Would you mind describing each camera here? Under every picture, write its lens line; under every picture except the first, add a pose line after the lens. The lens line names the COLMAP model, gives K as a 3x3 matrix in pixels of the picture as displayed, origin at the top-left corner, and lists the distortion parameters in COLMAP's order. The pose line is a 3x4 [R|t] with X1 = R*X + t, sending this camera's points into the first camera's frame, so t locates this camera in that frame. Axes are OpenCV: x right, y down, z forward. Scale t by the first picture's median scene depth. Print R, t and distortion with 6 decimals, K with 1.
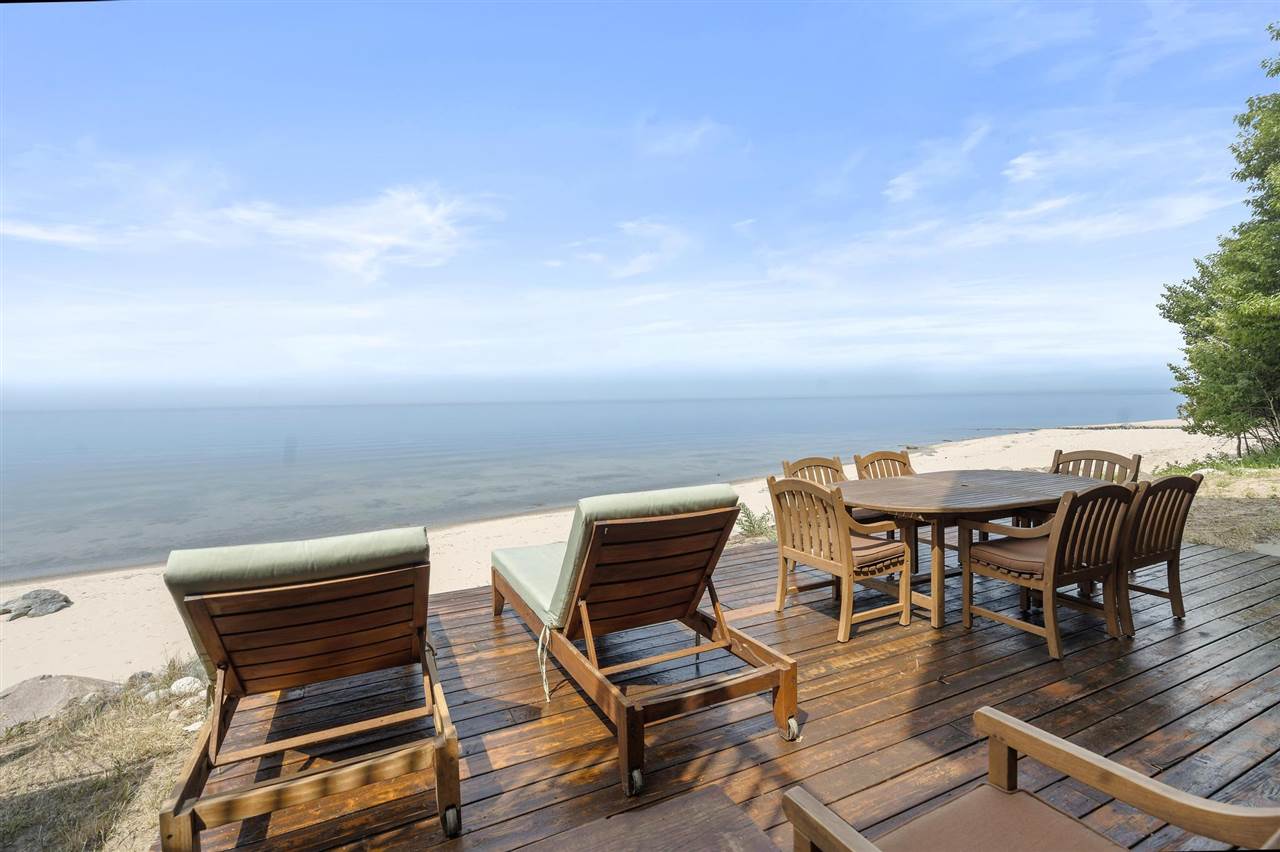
lens RADIAL K [[581.6, 0, 636.0], [0, 581.6, 419.9], [0, 0, 1]] dist [-0.003815, -0.000273]
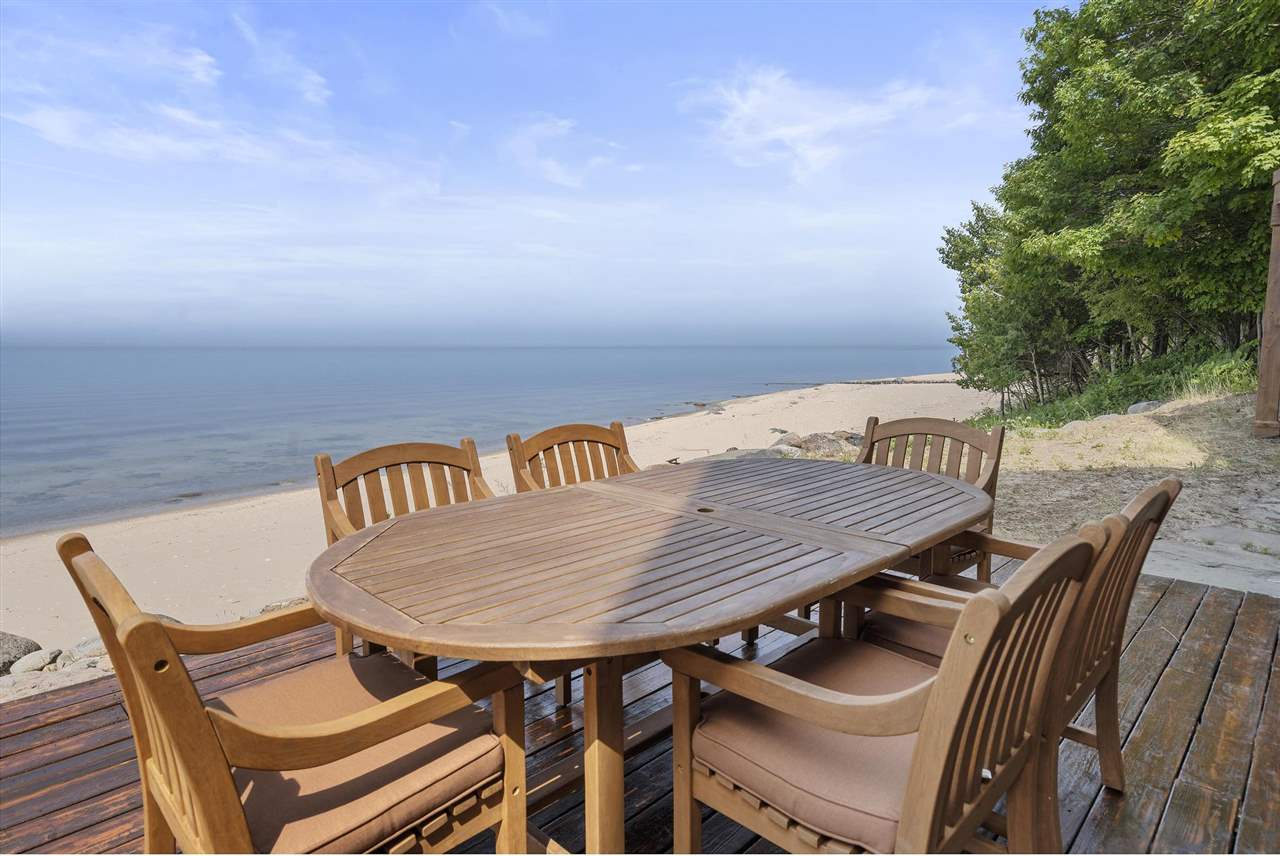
lens RADIAL K [[702.7, 0, 637.1], [0, 702.7, 409.4], [0, 0, 1]] dist [-0.026240, -0.000156]
pose [[0.939933, -0.011710, 0.341157, 0.107524], [-0.006228, 0.998657, 0.051437, 0.004735], [-0.341301, -0.050473, 0.938598, 0.169033]]
